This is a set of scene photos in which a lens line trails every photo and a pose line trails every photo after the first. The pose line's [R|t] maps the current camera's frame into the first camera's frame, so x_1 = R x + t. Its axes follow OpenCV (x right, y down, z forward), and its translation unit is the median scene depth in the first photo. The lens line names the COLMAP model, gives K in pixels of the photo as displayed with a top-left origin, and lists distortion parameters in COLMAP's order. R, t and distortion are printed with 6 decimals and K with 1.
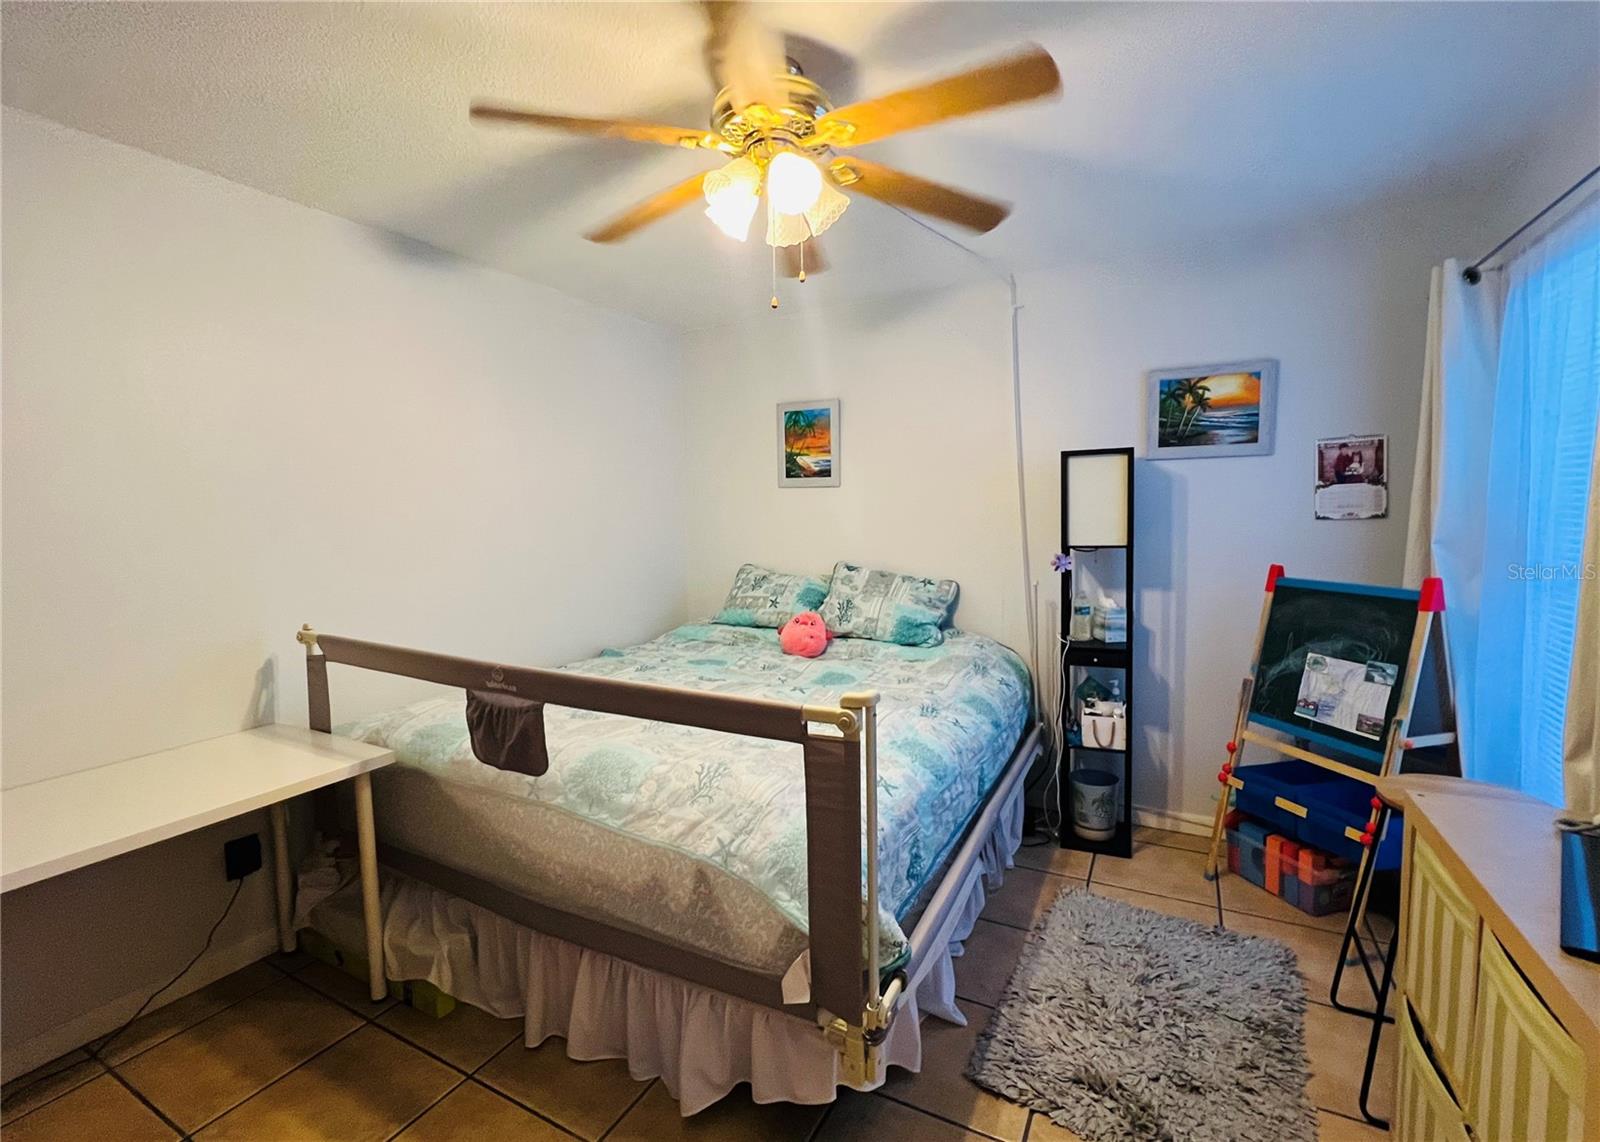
lens RADIAL K [[714.4, 0, 792.7], [0, 714.4, 568.7], [0, 0, 1]] dist [-0.003737, -0.000728]
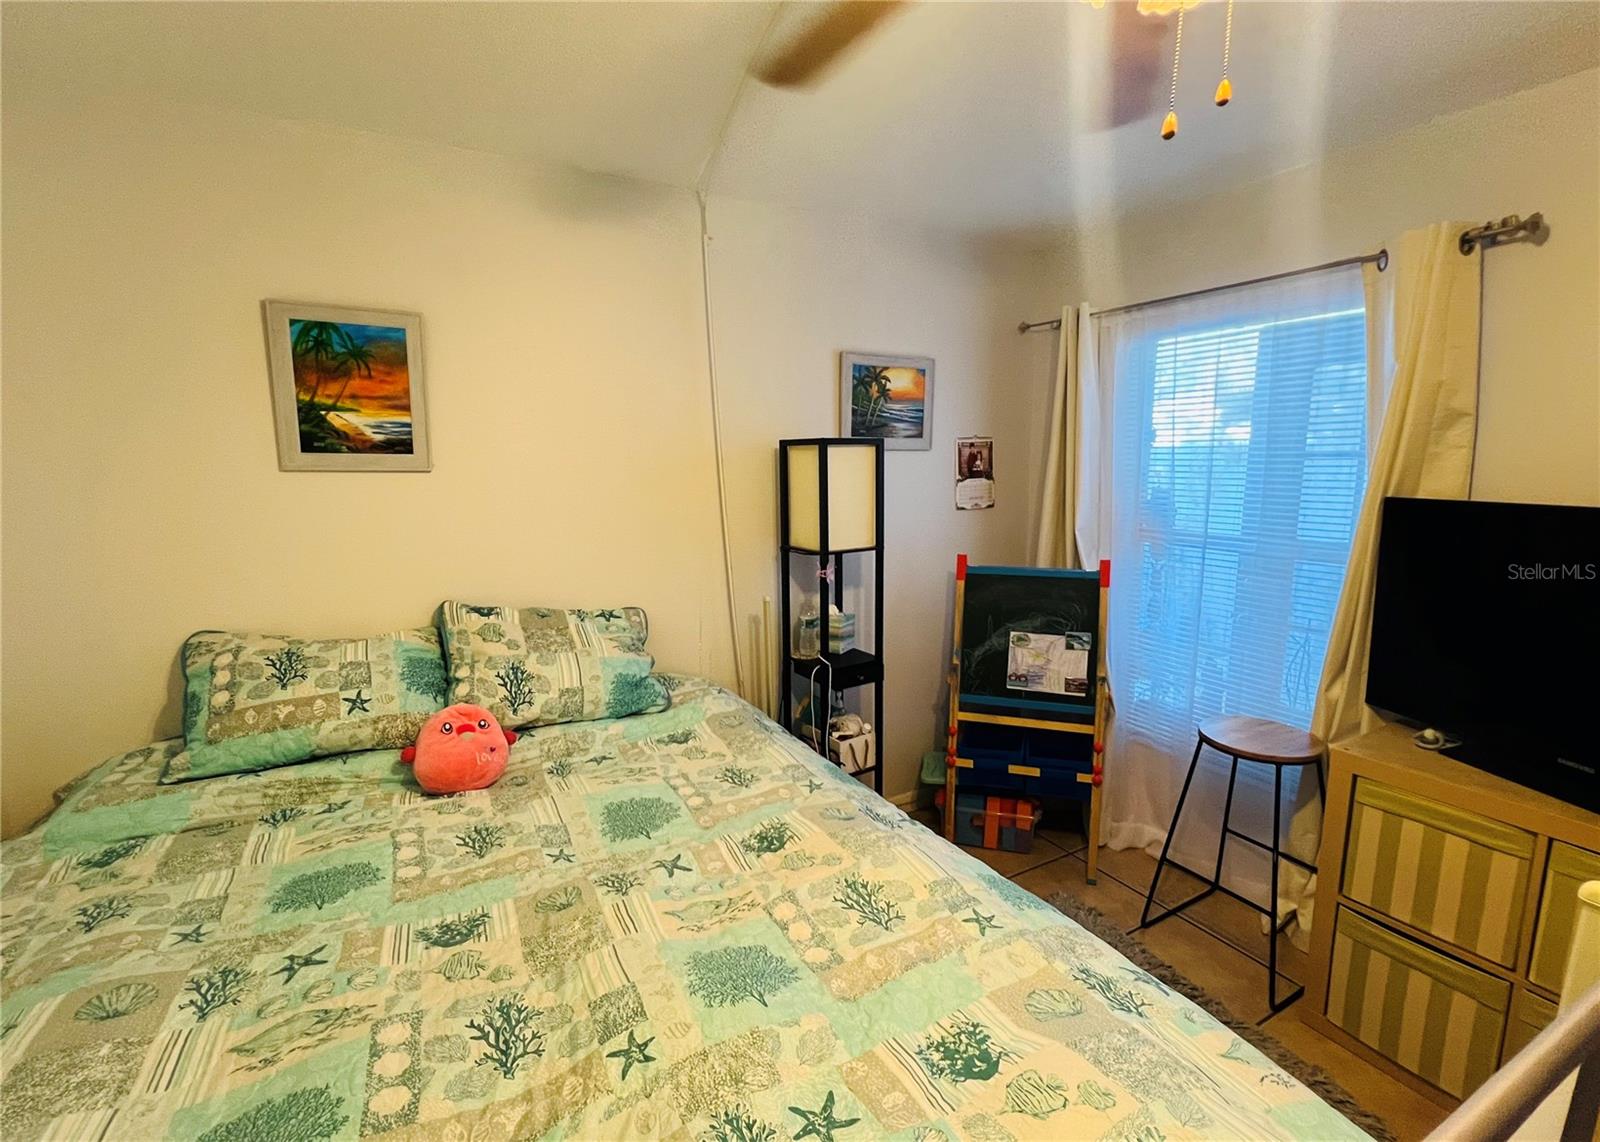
lens RADIAL K [[714.4, 0, 792.7], [0, 714.4, 568.7], [0, 0, 1]] dist [-0.003737, -0.000728]
pose [[0.540640, -0.110423, 0.833976, -0.346716], [0.065433, 0.993864, 0.089175, -0.092089], [-0.838706, 0.006358, 0.544548, 0.591558]]
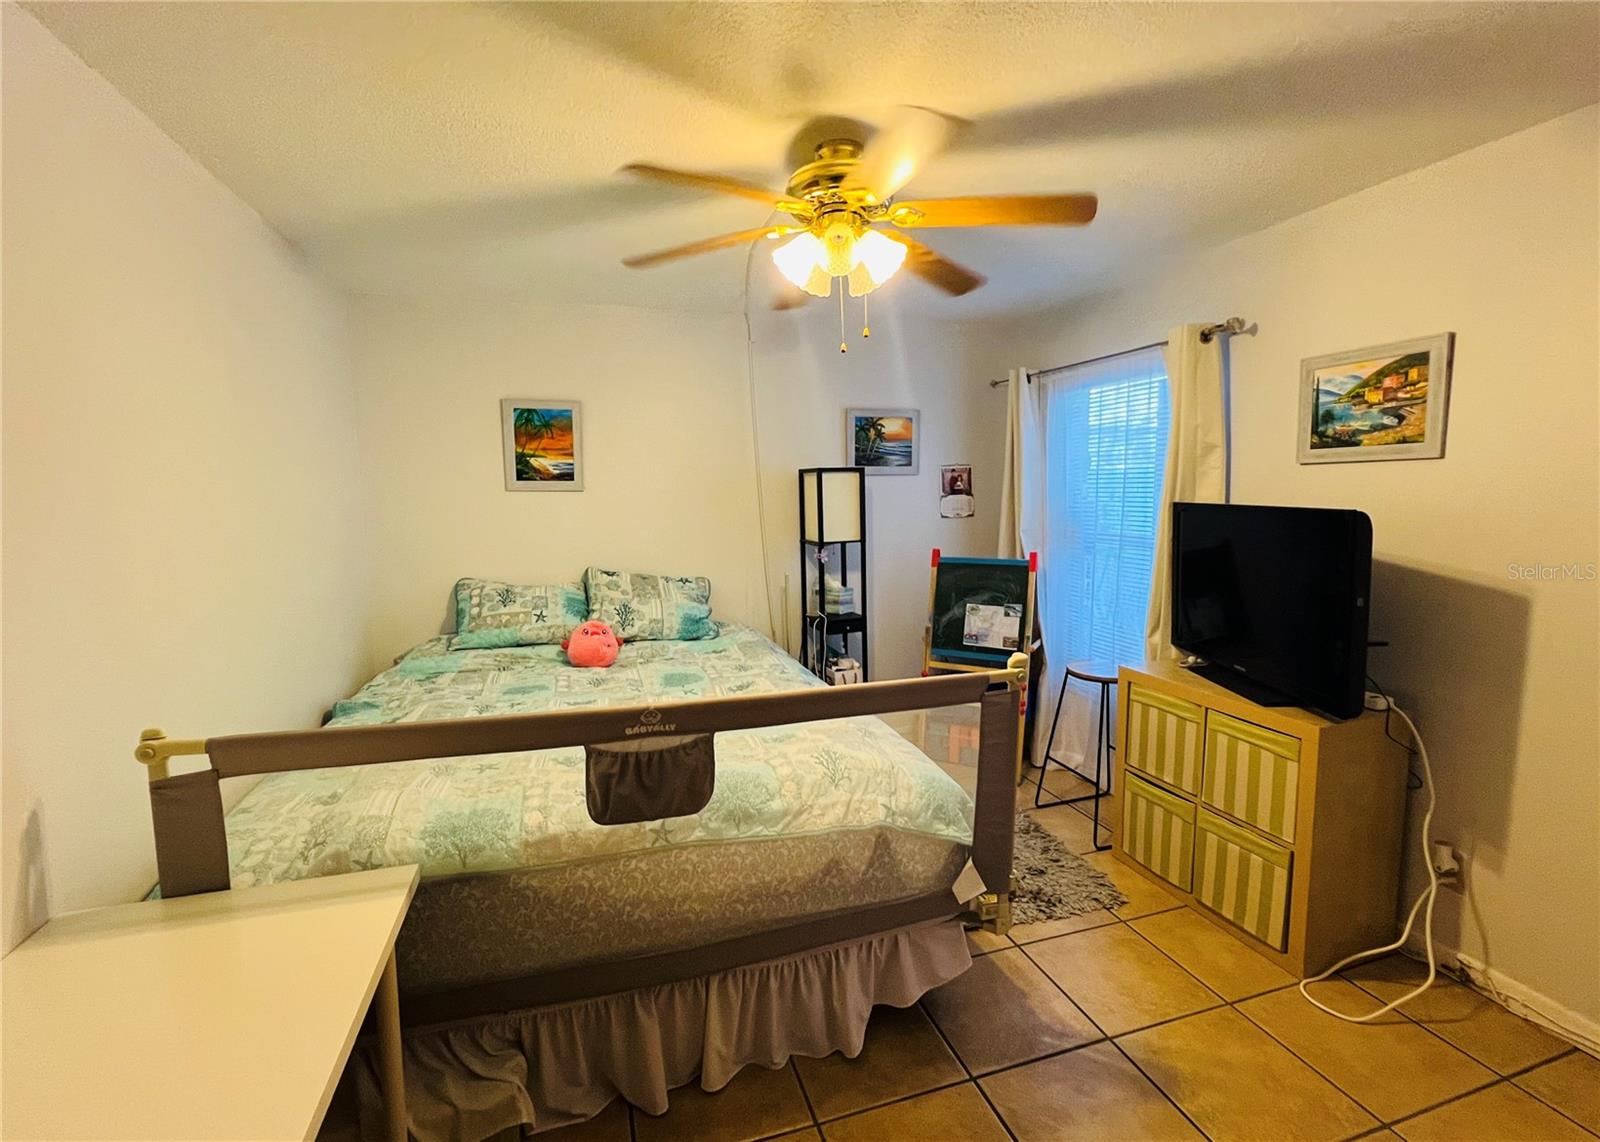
lens RADIAL K [[714.4, 0, 792.7], [0, 714.4, 568.7], [0, 0, 1]] dist [-0.003737, -0.000728]
pose [[0.699596, -0.071318, 0.710970, -0.576723], [0.061657, 0.997321, 0.039371, -0.039393], [-0.711873, 0.016292, 0.702119, 0.148039]]
